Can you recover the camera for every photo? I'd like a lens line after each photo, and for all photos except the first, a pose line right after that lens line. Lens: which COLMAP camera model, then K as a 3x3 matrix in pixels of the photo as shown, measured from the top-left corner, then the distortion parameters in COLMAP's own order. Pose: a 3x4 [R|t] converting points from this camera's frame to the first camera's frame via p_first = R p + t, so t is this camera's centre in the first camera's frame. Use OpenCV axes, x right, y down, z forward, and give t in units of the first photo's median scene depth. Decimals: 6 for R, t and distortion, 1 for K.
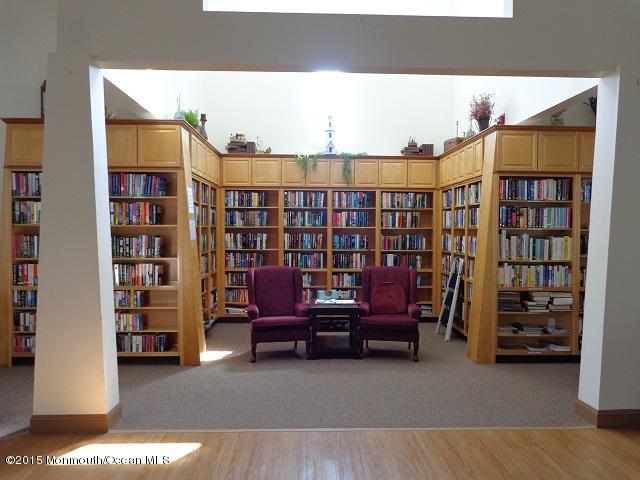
lens RADIAL K [[469.6, 0, 319.9], [0, 469.6, 242.5], [0, 0, 1]] dist [-0.021117, -0.001429]
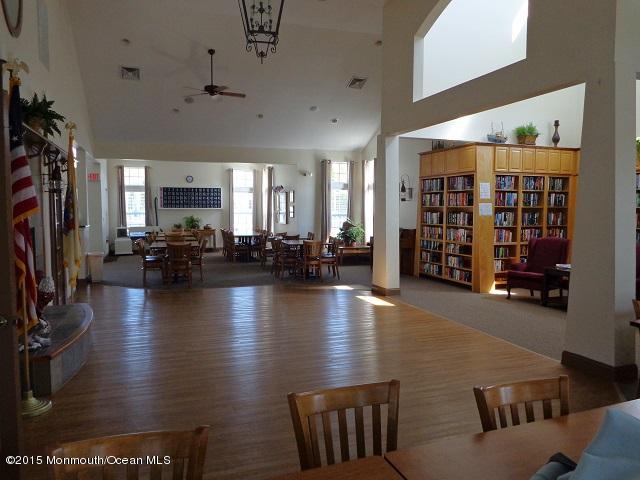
lens RADIAL K [[469.6, 0, 320.7], [0, 469.6, 240.4], [0, 0, 1]] dist [-0.021117, -0.001429]
pose [[0.301402, 0.062654, -0.951436, 1.106740], [-0.033002, 0.997926, 0.055261, 0.009816], [0.952926, 0.014743, 0.302845, -0.011699]]
